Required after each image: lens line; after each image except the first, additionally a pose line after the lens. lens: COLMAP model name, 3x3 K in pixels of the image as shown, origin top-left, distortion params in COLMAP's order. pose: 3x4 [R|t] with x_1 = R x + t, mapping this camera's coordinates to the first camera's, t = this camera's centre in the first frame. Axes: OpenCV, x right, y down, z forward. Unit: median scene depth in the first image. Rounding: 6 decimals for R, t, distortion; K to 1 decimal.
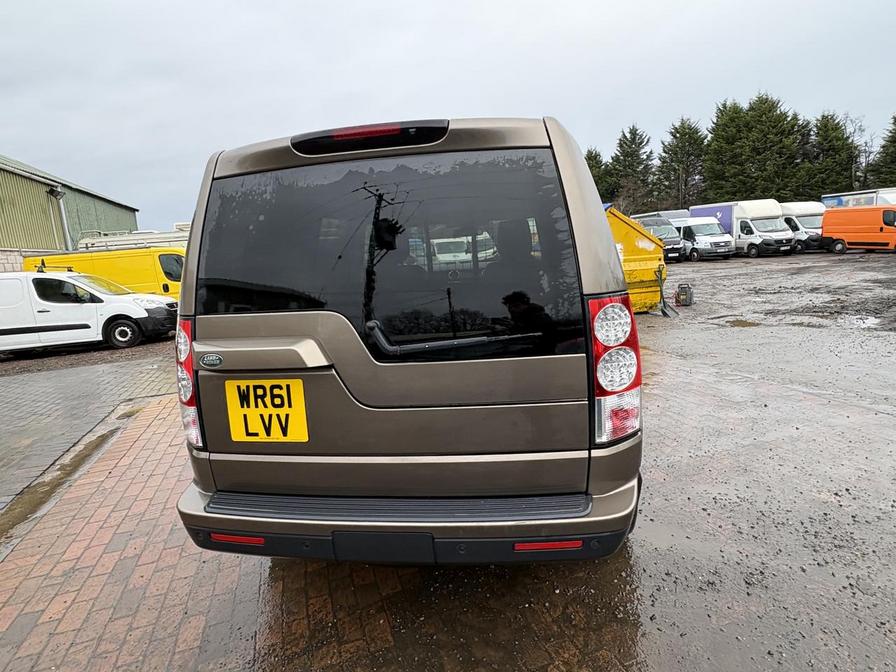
lens RADIAL K [[508.6, 0, 449.9], [0, 508.6, 330.2], [0, 0, 1]] dist [0.000867, 0.001290]
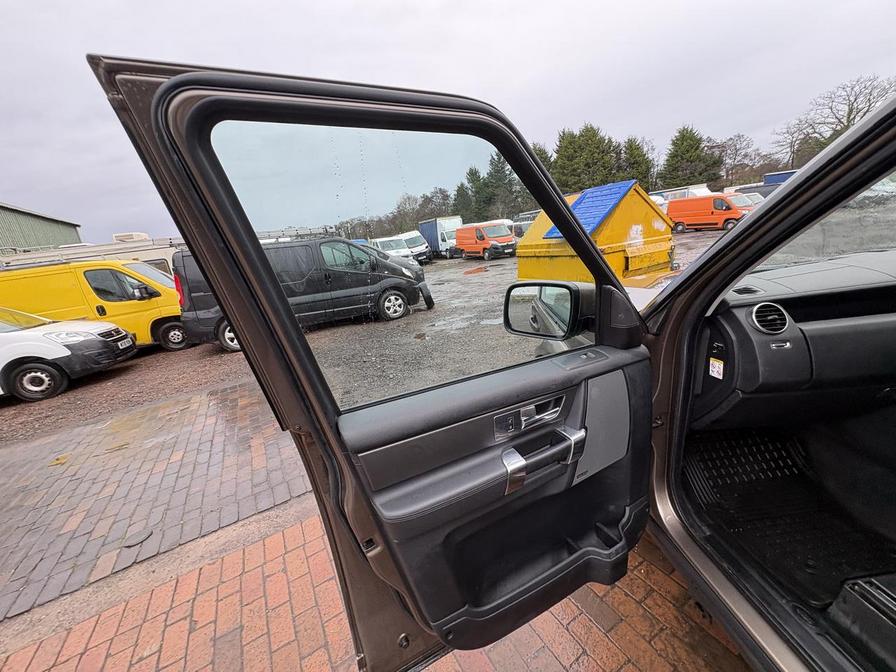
lens RADIAL K [[357.7, 0, 448.2], [0, 357.7, 335.3], [0, 0, 1]] dist [0.000302, -0.000036]
pose [[0.976219, -0.106239, 0.188972, -0.153249], [0.089506, 0.991445, 0.095003, -0.061074], [-0.197448, -0.075829, 0.977376, 0.400679]]
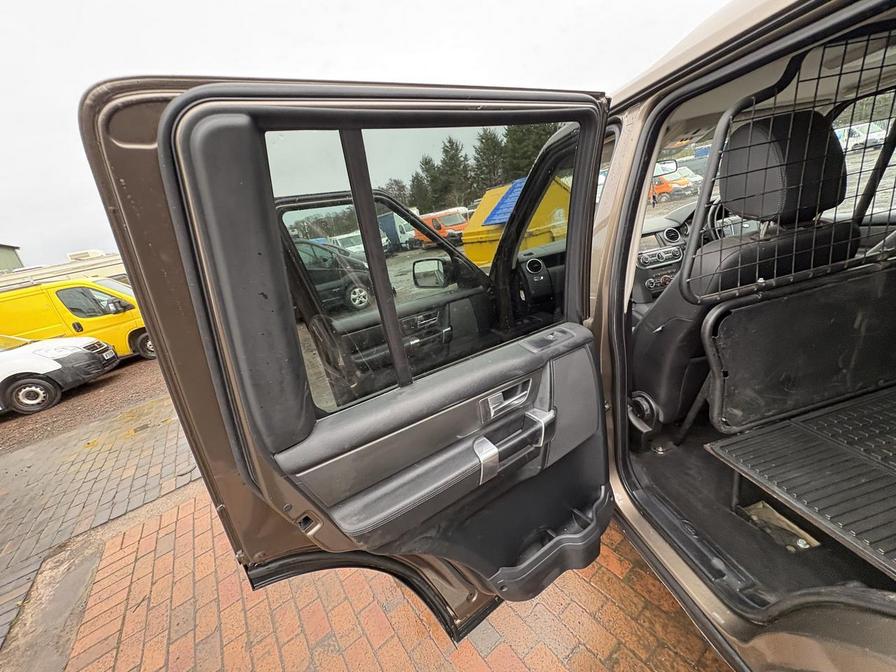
lens RADIAL K [[358.5, 0, 448.0], [0, 358.5, 336.0], [0, 0, 1]] dist [-0.000810, 0.000523]
pose [[0.942540, -0.209034, 0.260623, -0.156795], [0.179319, 0.974722, 0.133274, -0.046112], [-0.281893, -0.078881, 0.956198, 0.295514]]
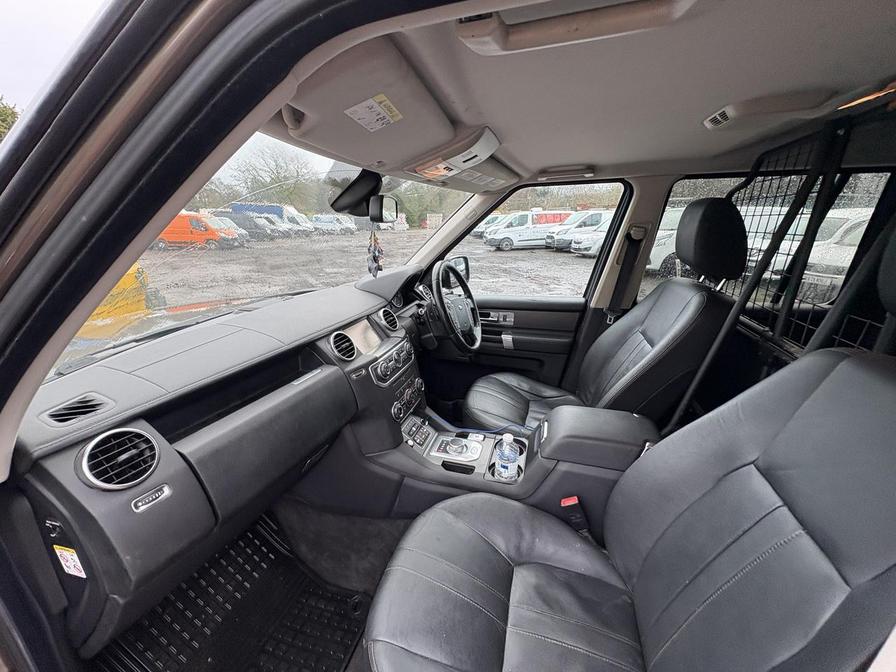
lens RADIAL K [[356.1, 0, 446.8], [0, 356.1, 336.3], [0, 0, 1]] dist [-0.000983, 0.000280]
pose [[0.153853, -0.241144, 0.958217, -0.089213], [0.154595, 0.963694, 0.217700, -0.070505], [-0.975925, 0.114642, 0.185547, 0.418500]]
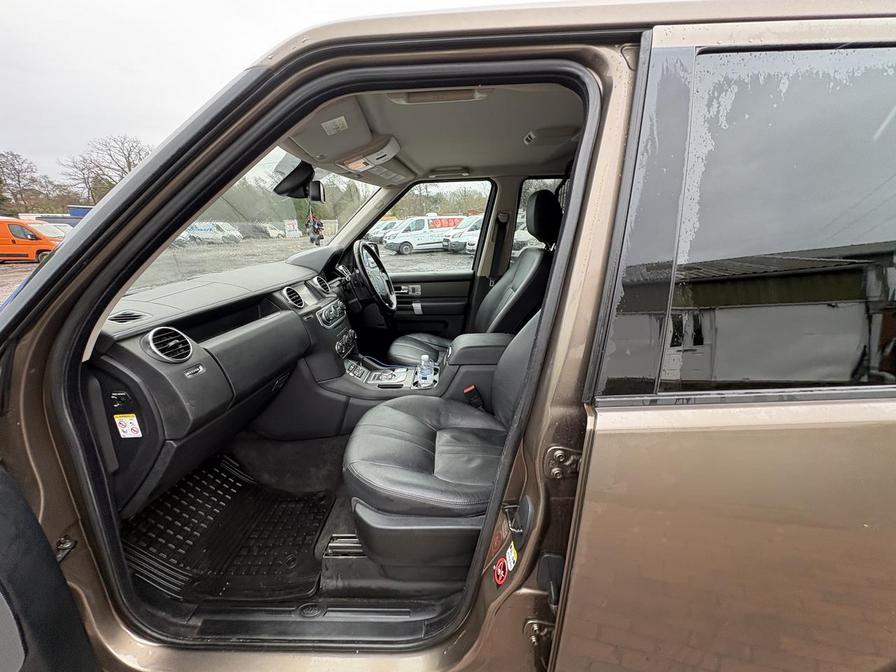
lens RADIAL K [[357.0, 0, 447.3], [0, 357.0, 338.0], [0, 0, 1]] dist [-0.000414, 0.000509]
pose [[-0.118689, -0.230709, 0.965757, -0.133545], [0.178080, 0.951916, 0.249288, -0.058942], [-0.976832, 0.201570, -0.071897, 0.423660]]
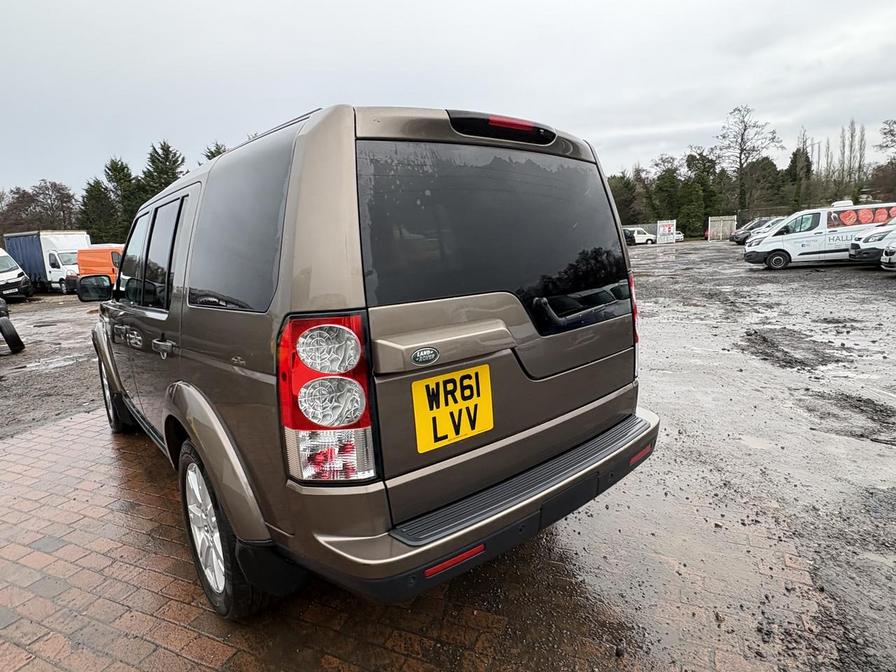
lens RADIAL K [[508.6, 0, 449.9], [0, 508.6, 330.2], [0, 0, 1]] dist [0.000867, 0.001290]
pose [[0.665531, -0.092279, 0.740643, -0.180586], [0.125254, 0.992063, 0.011053, 0.002298], [-0.735785, 0.085412, 0.671808, 0.069241]]
